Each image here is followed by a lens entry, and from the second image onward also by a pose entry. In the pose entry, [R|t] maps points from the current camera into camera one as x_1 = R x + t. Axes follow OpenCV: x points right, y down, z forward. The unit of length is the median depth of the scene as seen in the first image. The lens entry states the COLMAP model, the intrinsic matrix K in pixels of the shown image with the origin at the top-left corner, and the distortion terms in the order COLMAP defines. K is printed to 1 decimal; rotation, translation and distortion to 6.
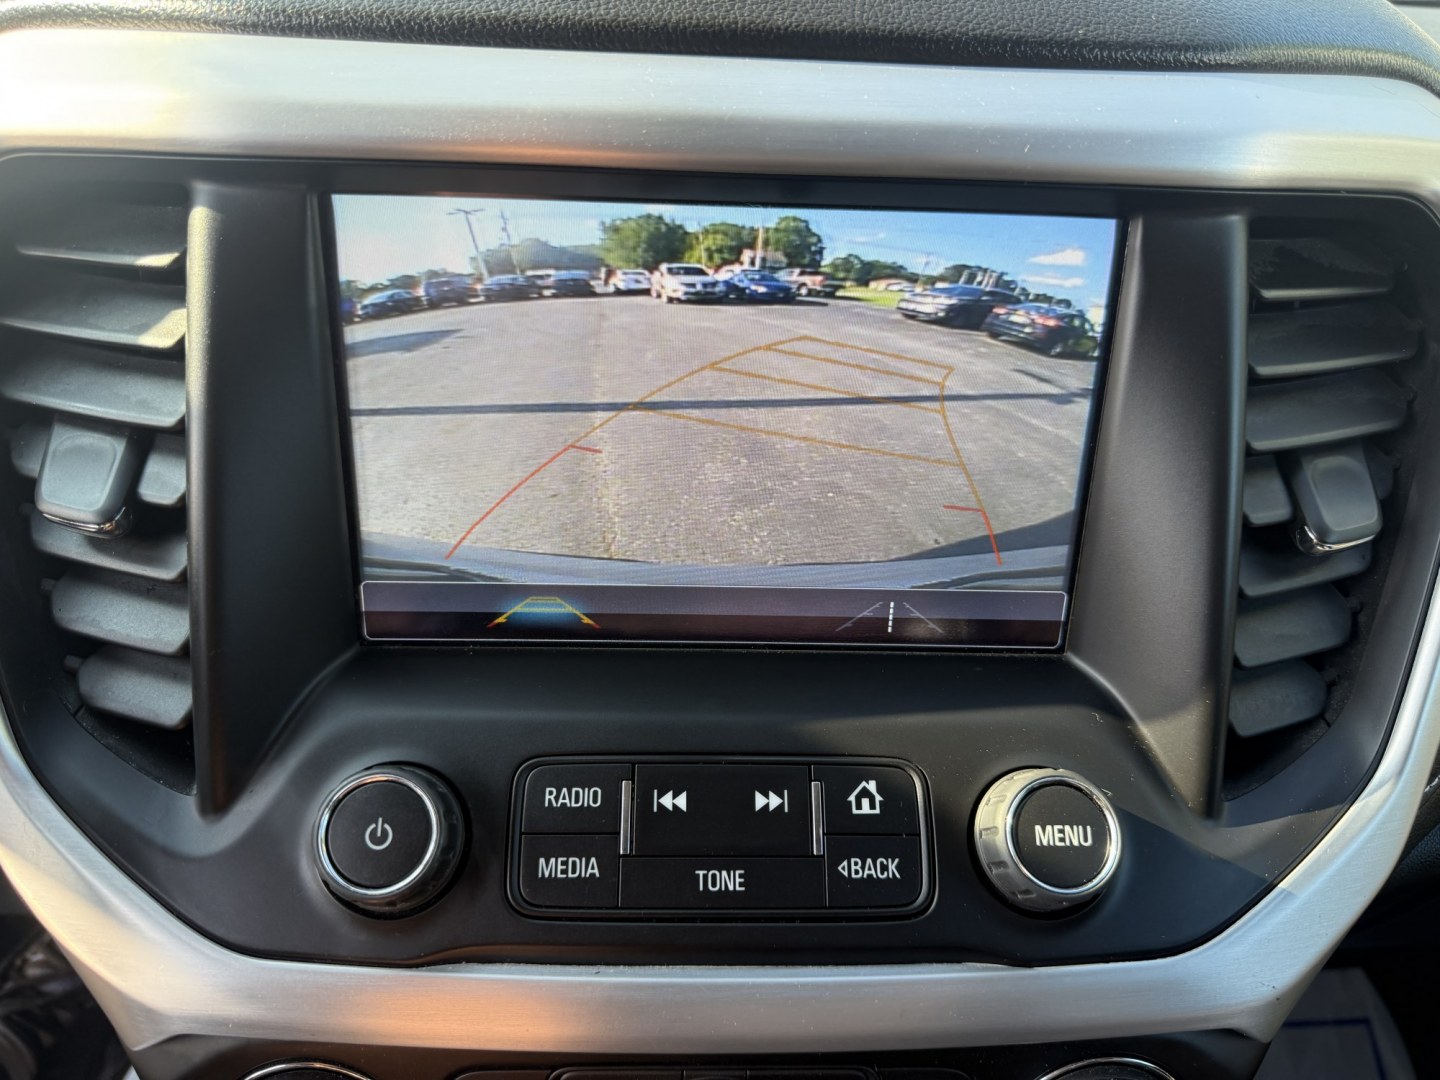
lens RADIAL K [[1037.3, 0, 720.0], [0, 1037.3, 540.0], [0, 0, 1]] dist [0.028104, -0.022568]
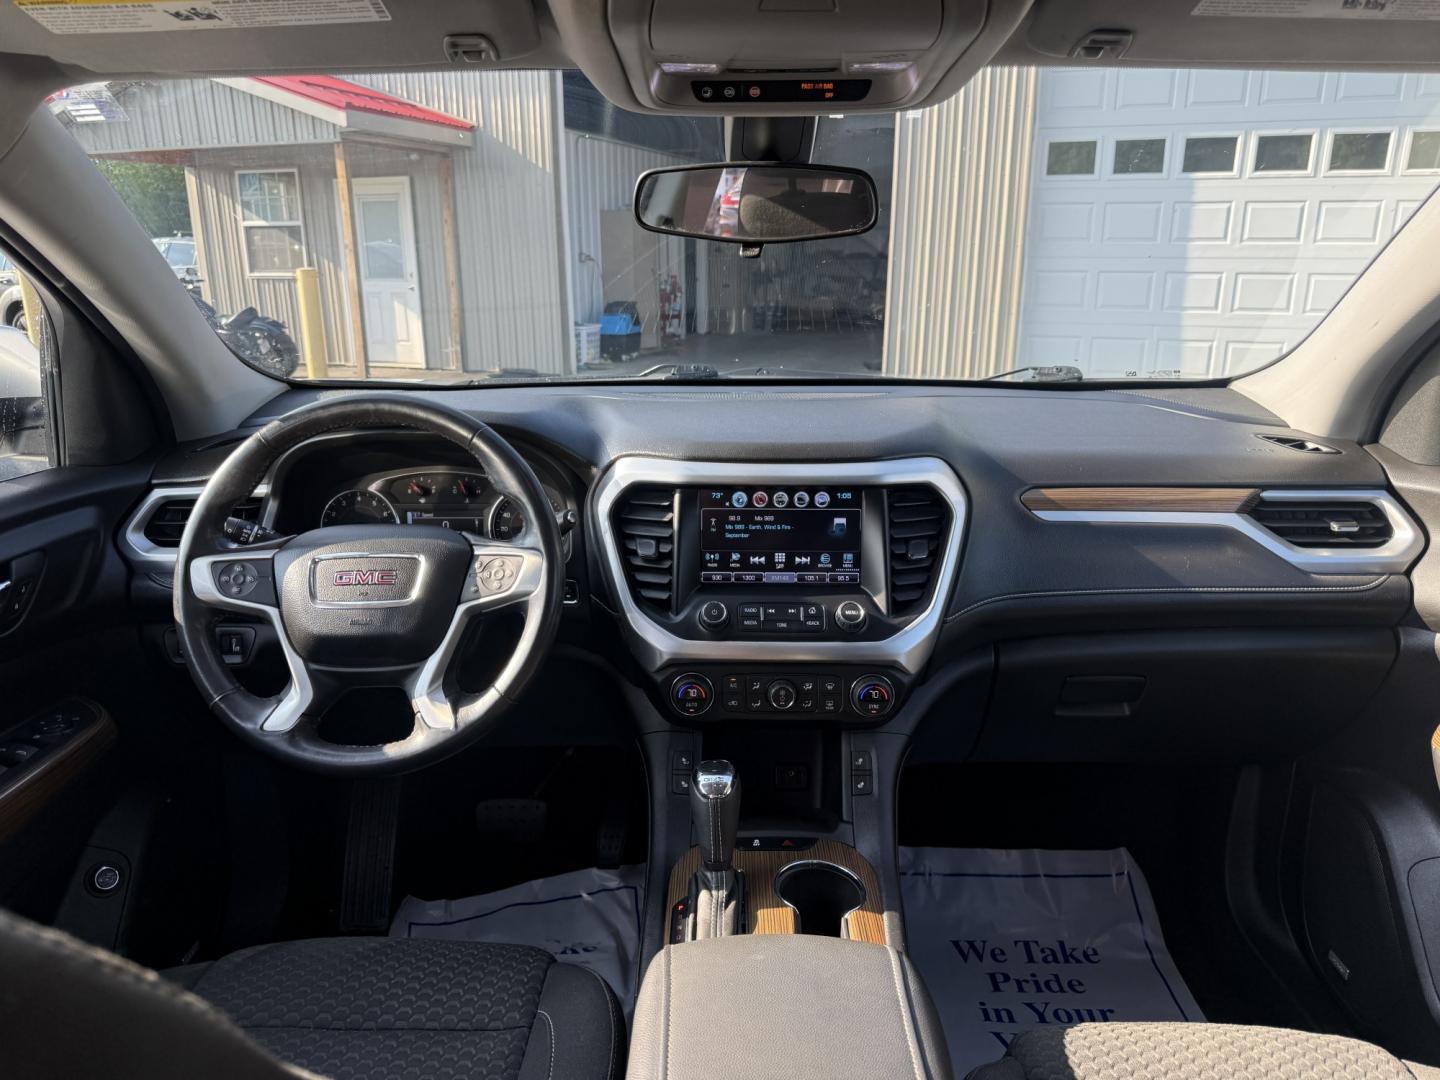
lens RADIAL K [[1037.3, 0, 720.0], [0, 1037.3, 540.0], [0, 0, 1]] dist [0.028104, -0.022568]
pose [[0.997833, -0.023843, -0.061327, 0.018394], [0.010943, 0.979193, -0.202636, 0.897204], [0.064882, 0.201526, 0.977332, -3.748742]]
